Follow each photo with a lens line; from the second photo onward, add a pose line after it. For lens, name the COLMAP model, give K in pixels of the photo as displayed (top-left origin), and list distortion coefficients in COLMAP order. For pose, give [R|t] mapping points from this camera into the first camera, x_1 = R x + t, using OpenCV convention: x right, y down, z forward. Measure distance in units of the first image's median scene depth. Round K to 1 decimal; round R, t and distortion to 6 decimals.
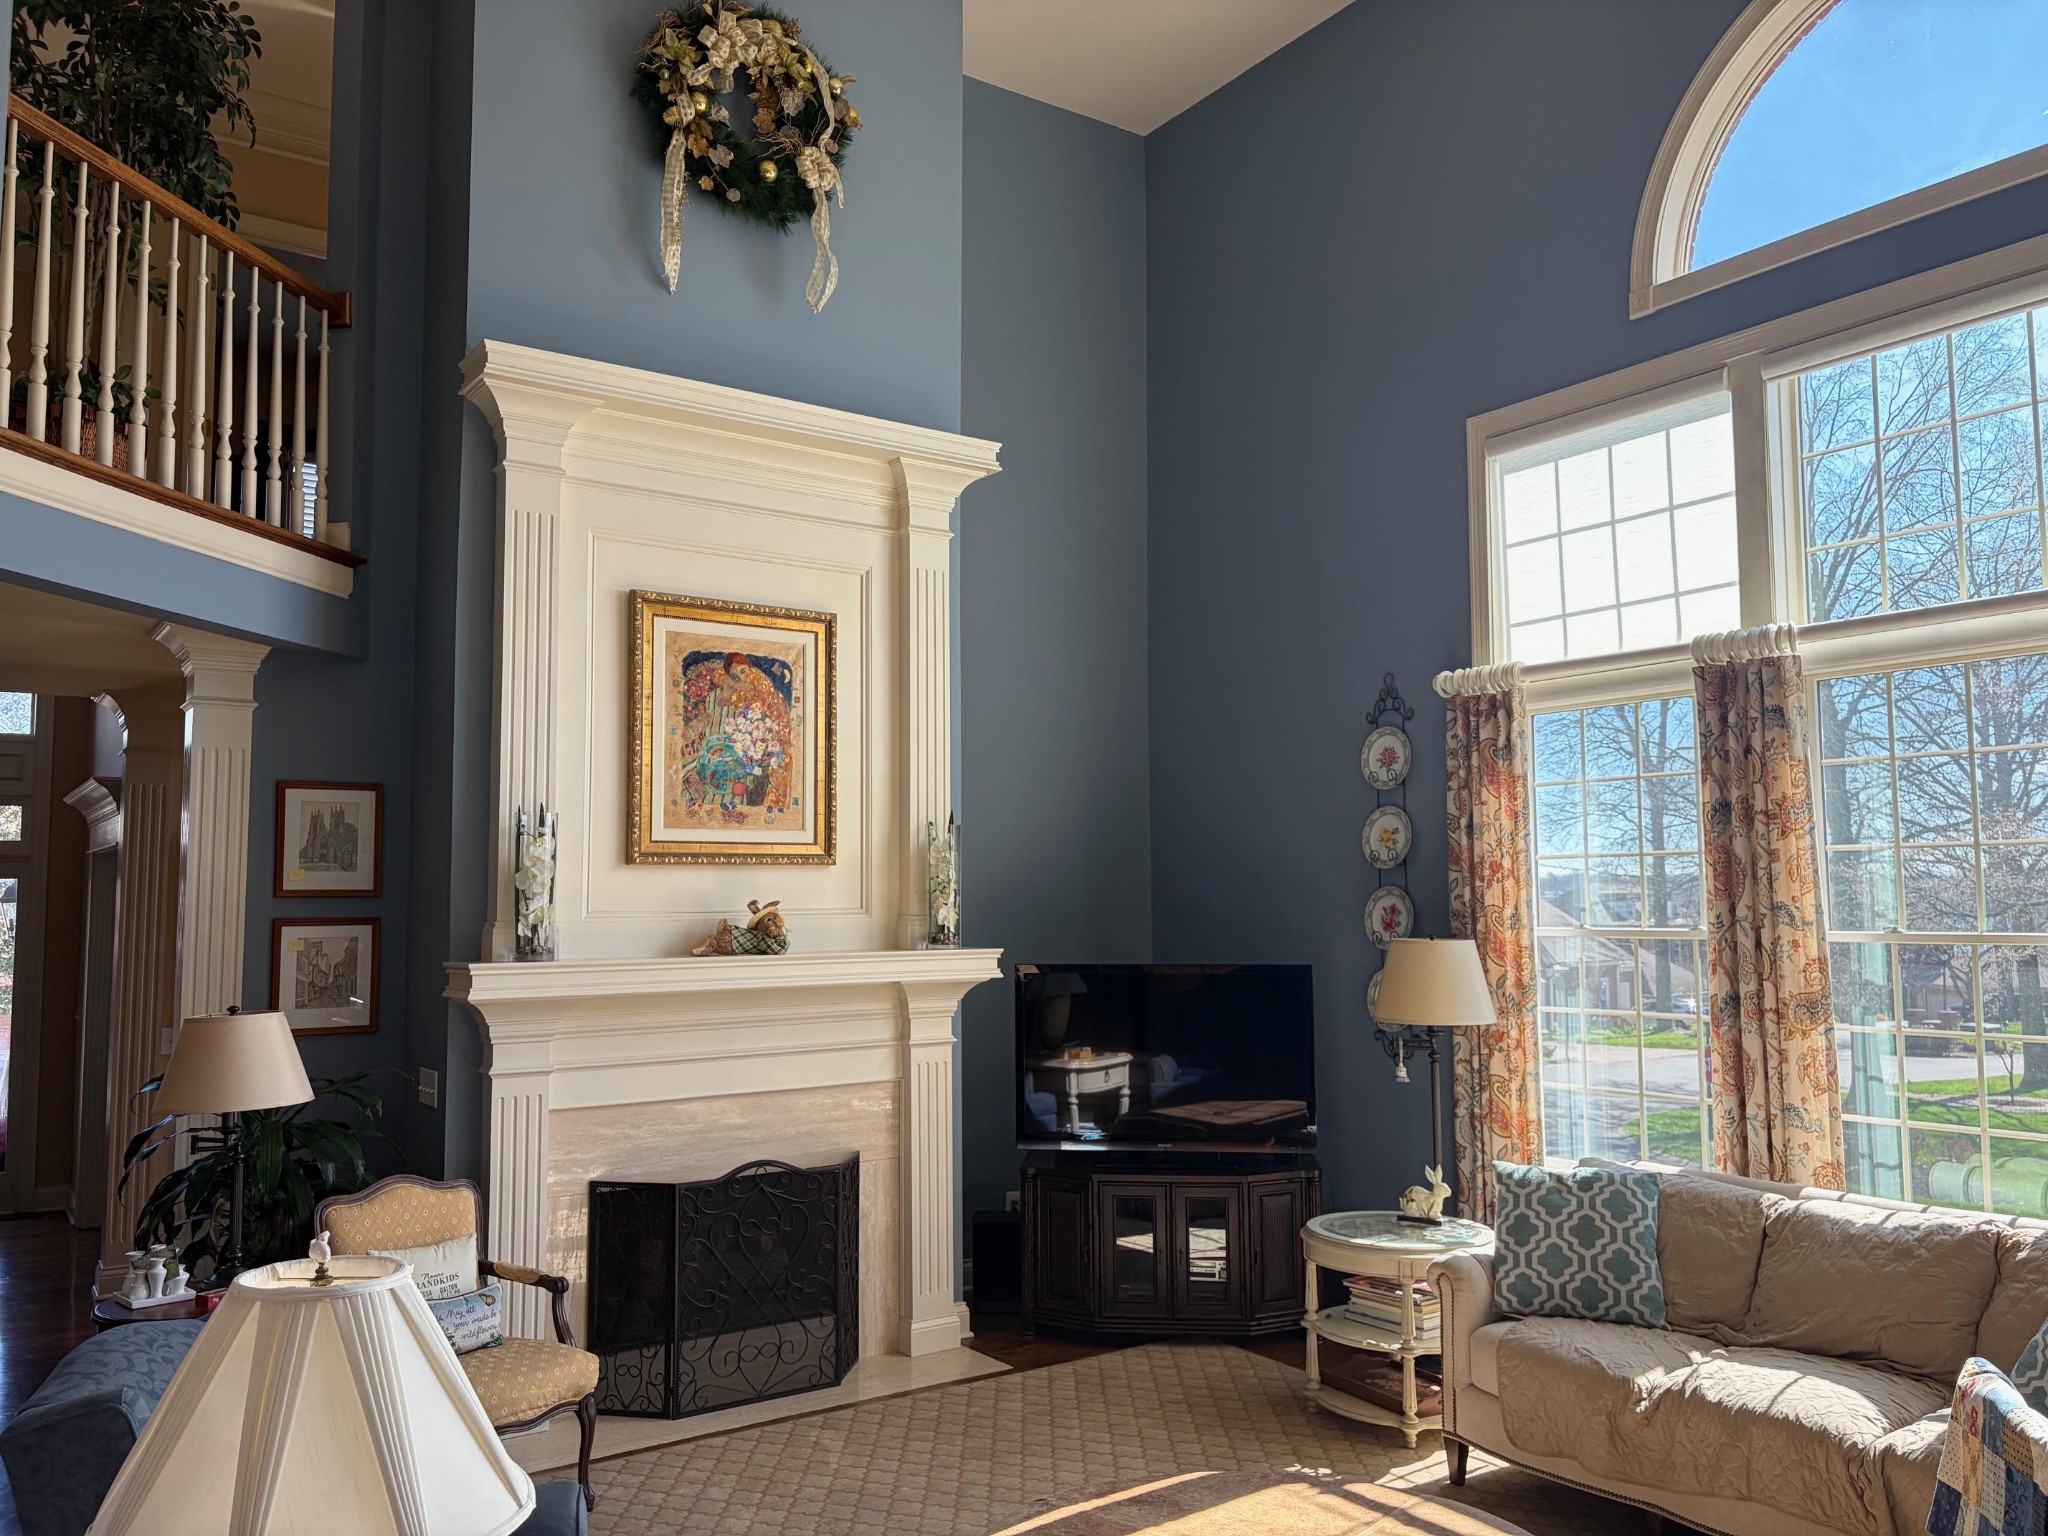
lens RADIAL K [[1545.8, 0, 1005.1], [0, 1545.8, 777.3], [0, 0, 1]] dist [0.055264, -0.063482]
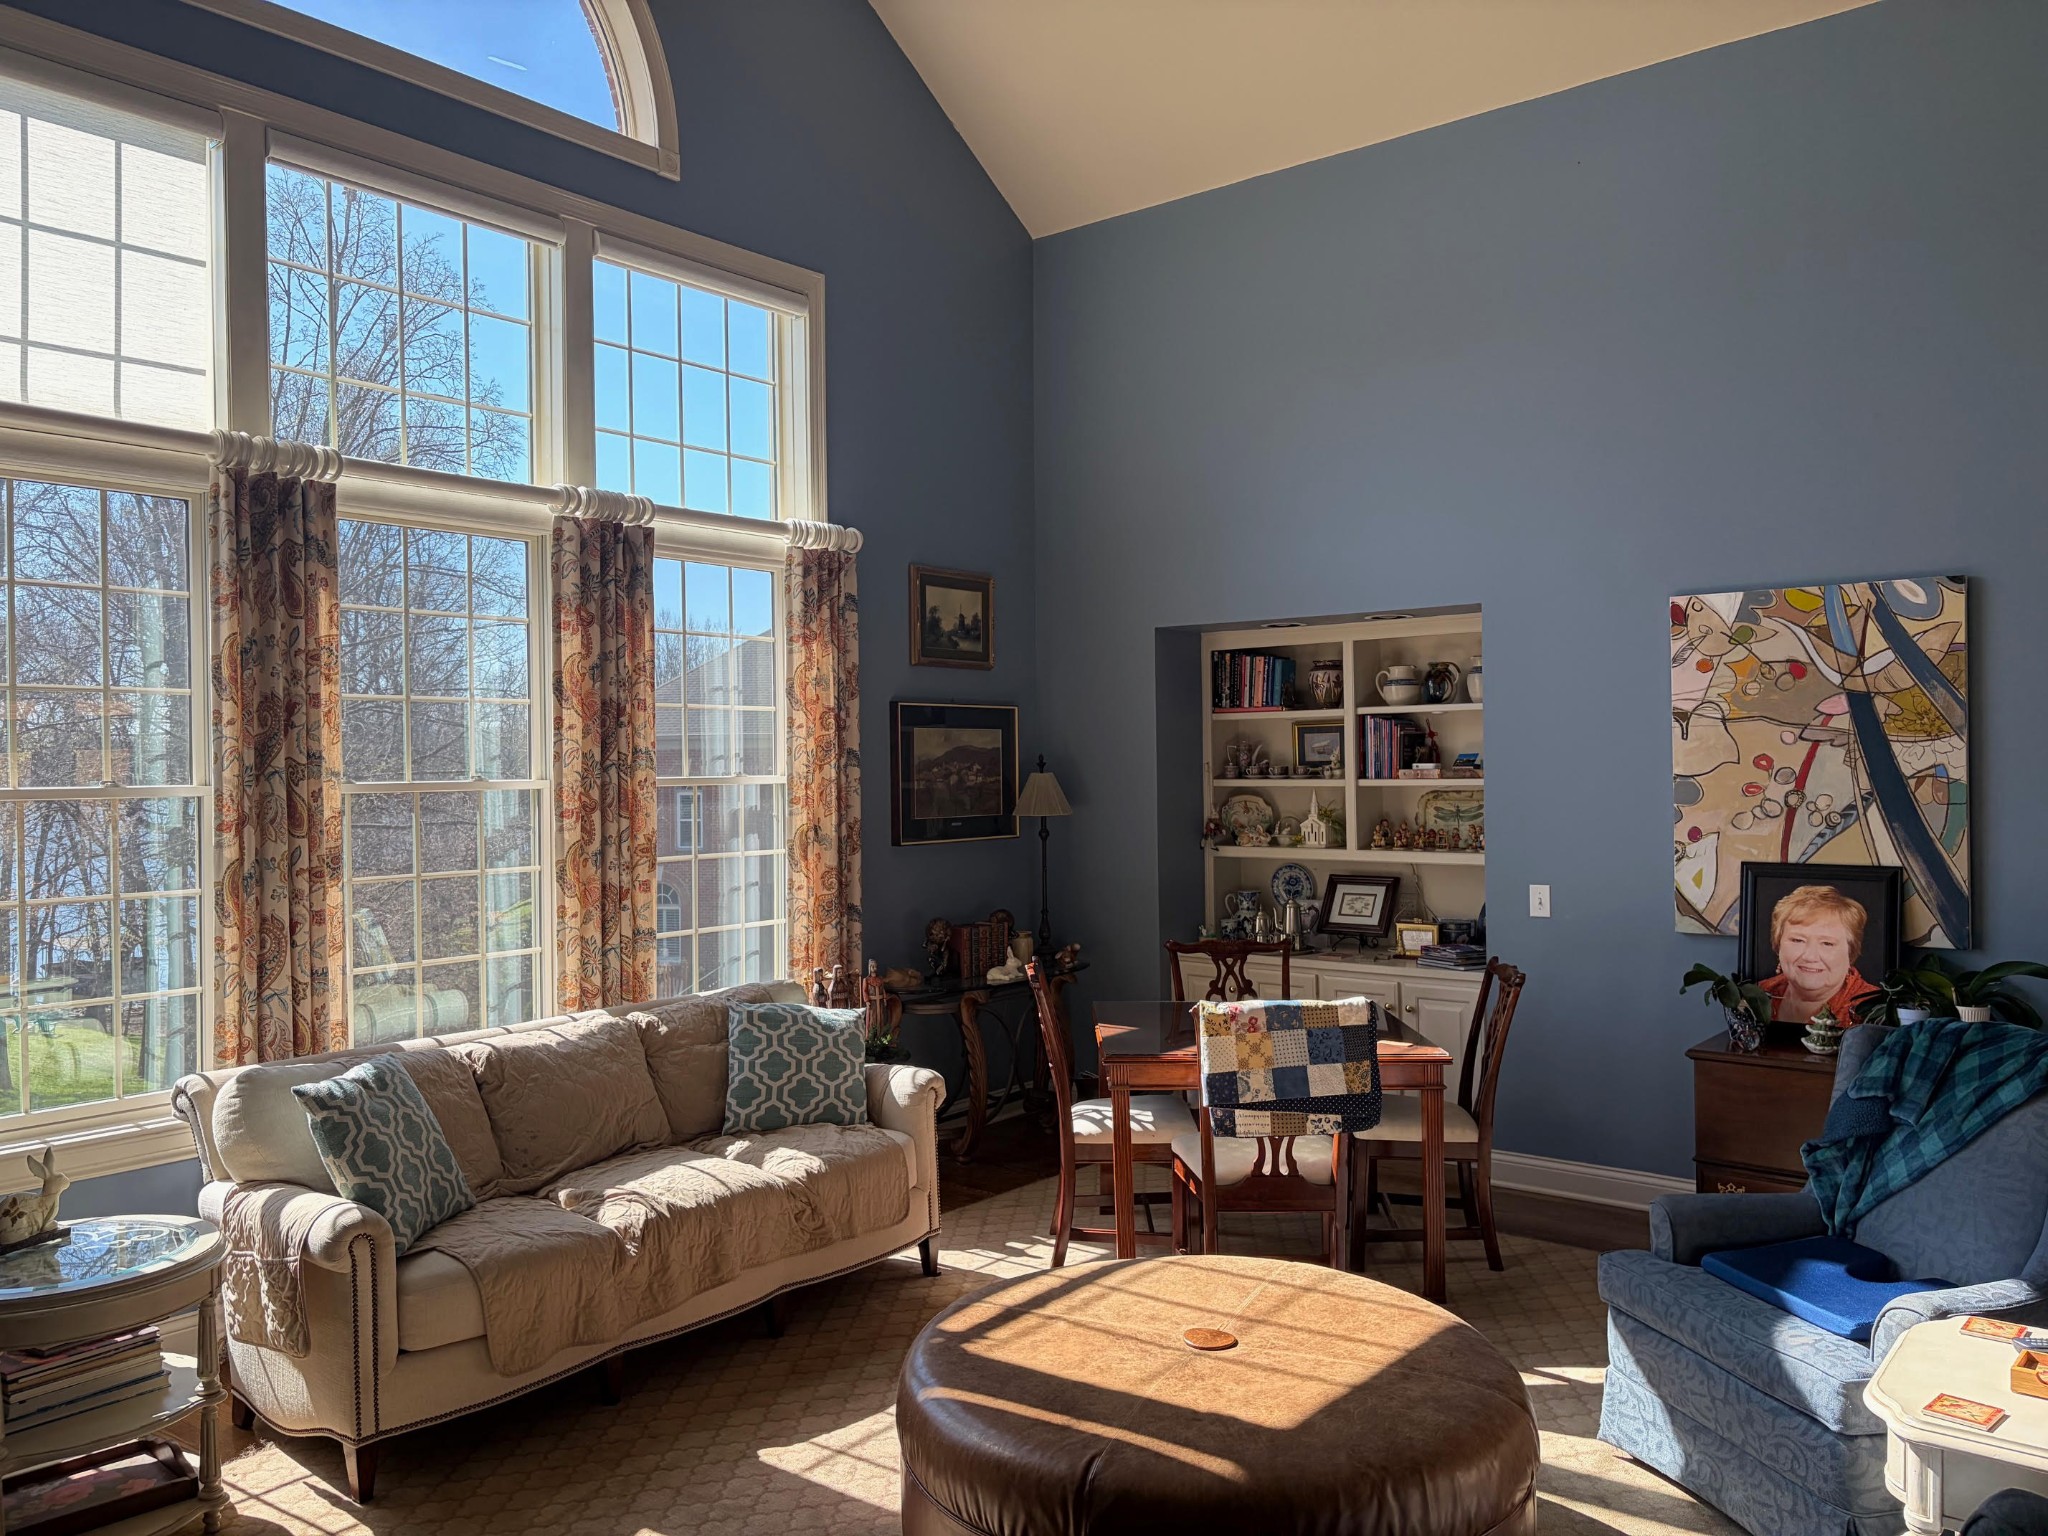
lens RADIAL K [[1545.8, 0, 1025.8], [0, 1545.8, 772.1], [0, 0, 1]] dist [0.055264, -0.063482]
pose [[-0.275802, 0.002606, 0.961211, -0.463706], [-0.067185, 0.997498, -0.021982, 0.078963], [-0.958864, -0.070642, -0.274937, 0.795144]]
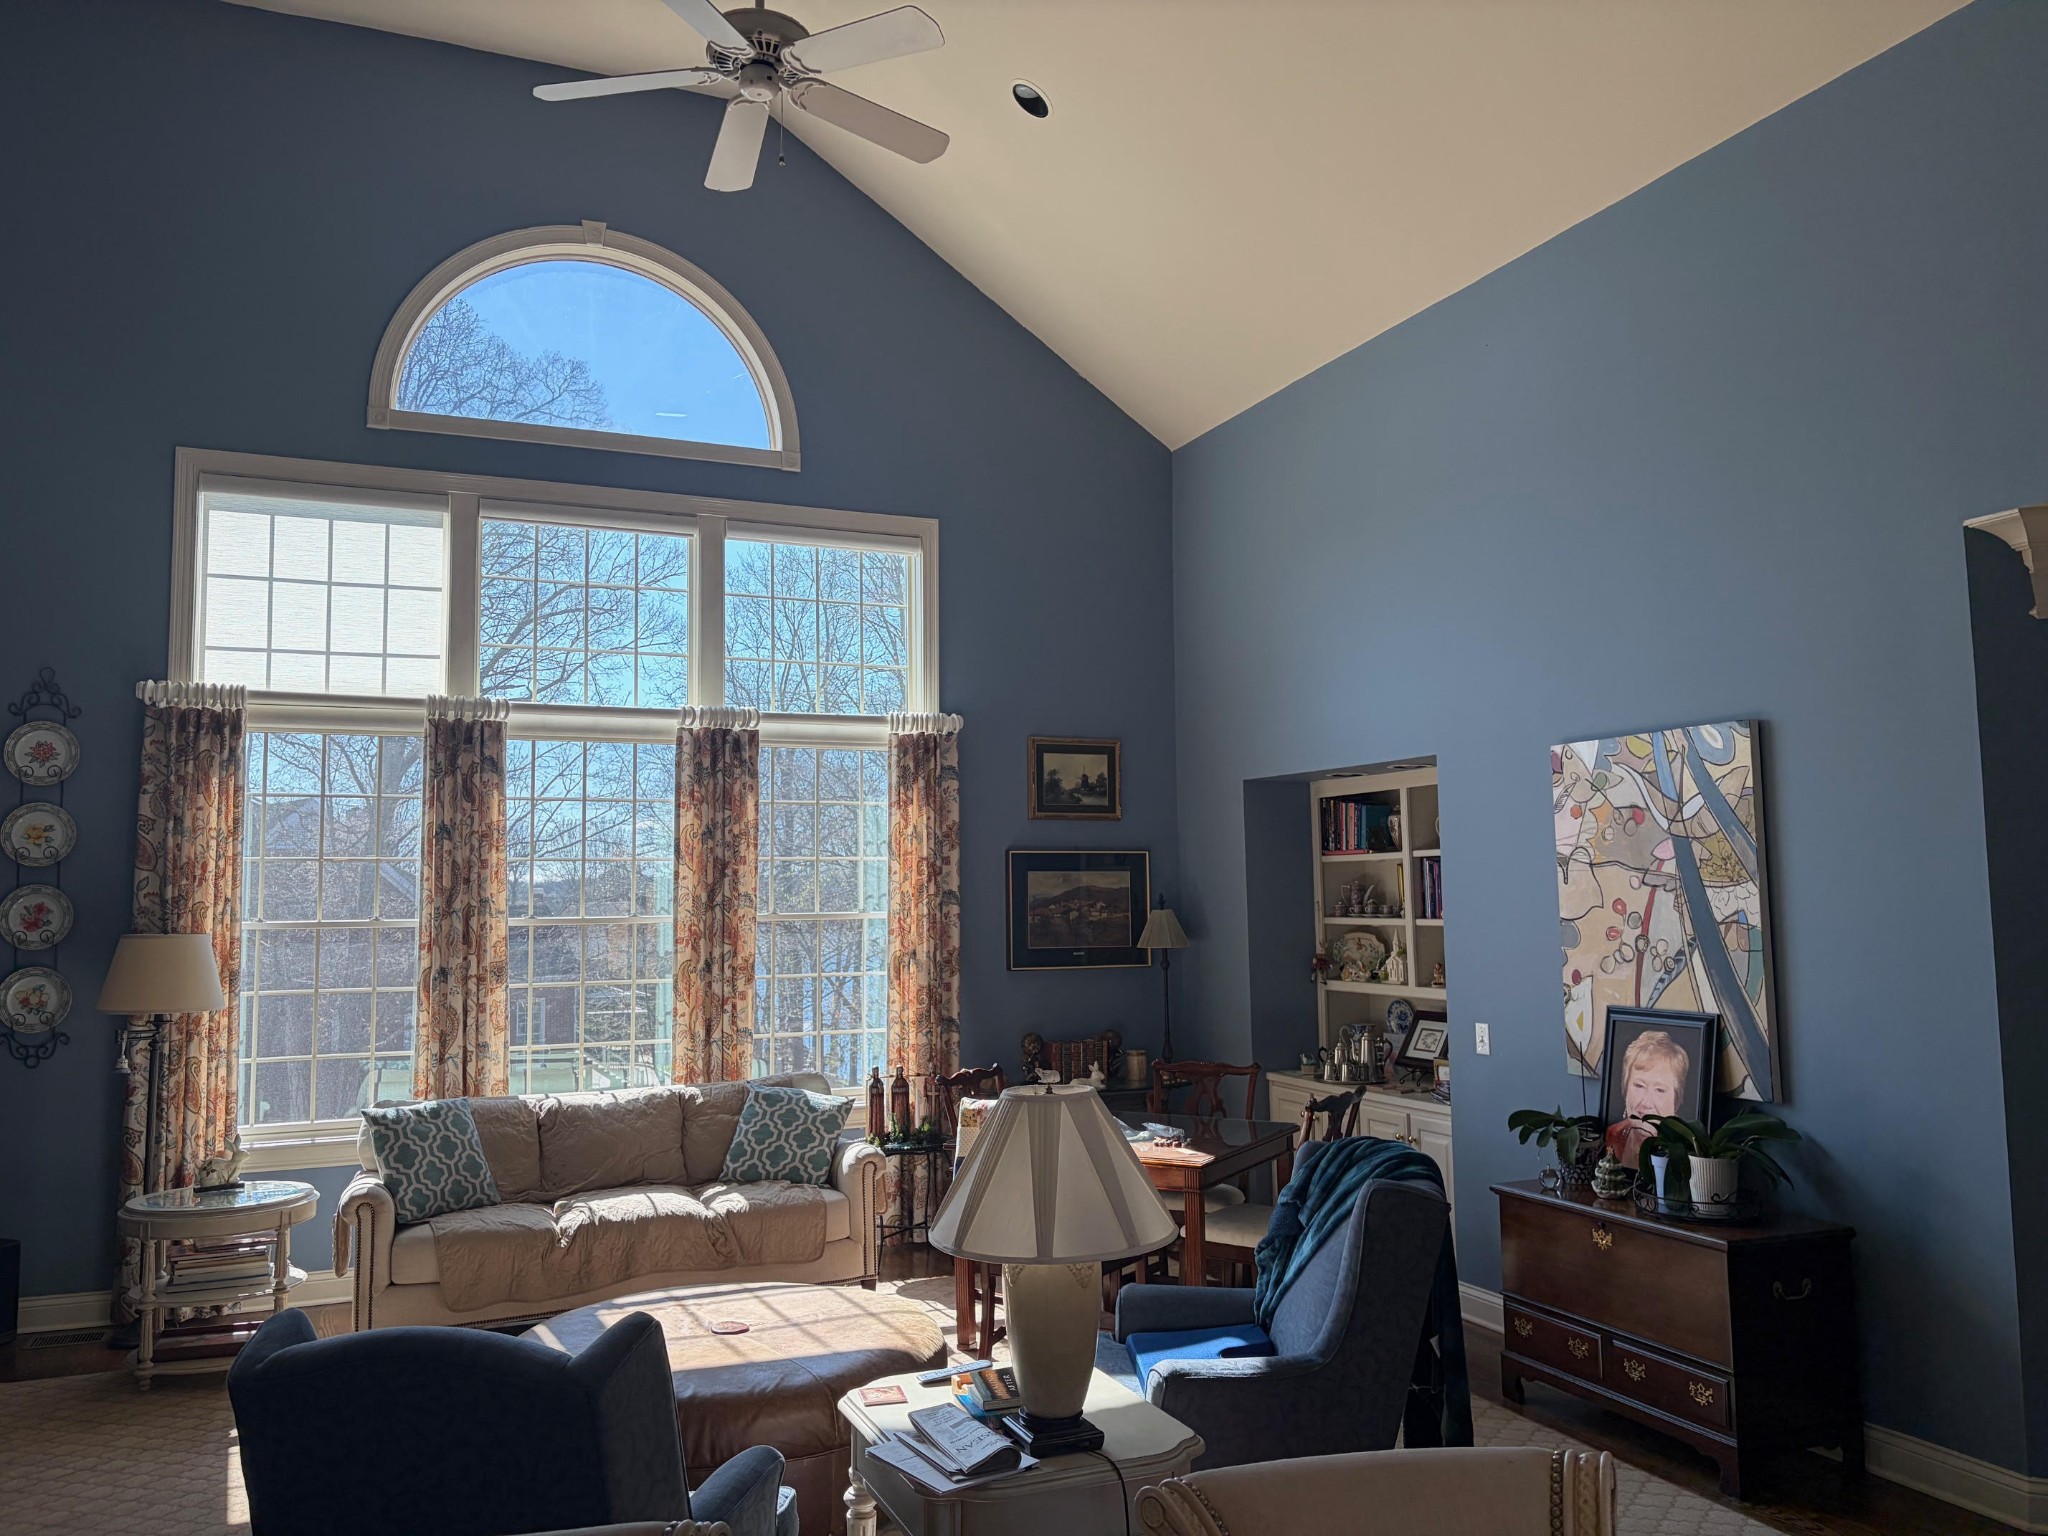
lens RADIAL K [[1545.8, 0, 1004.8], [0, 1545.8, 767.5], [0, 0, 1]] dist [0.055264, -0.063482]
pose [[0.213623, 0.085501, 0.973167, -0.713254], [-0.070973, 0.994889, -0.071830, 0.029585], [-0.974335, -0.053724, 0.218599, 0.235075]]
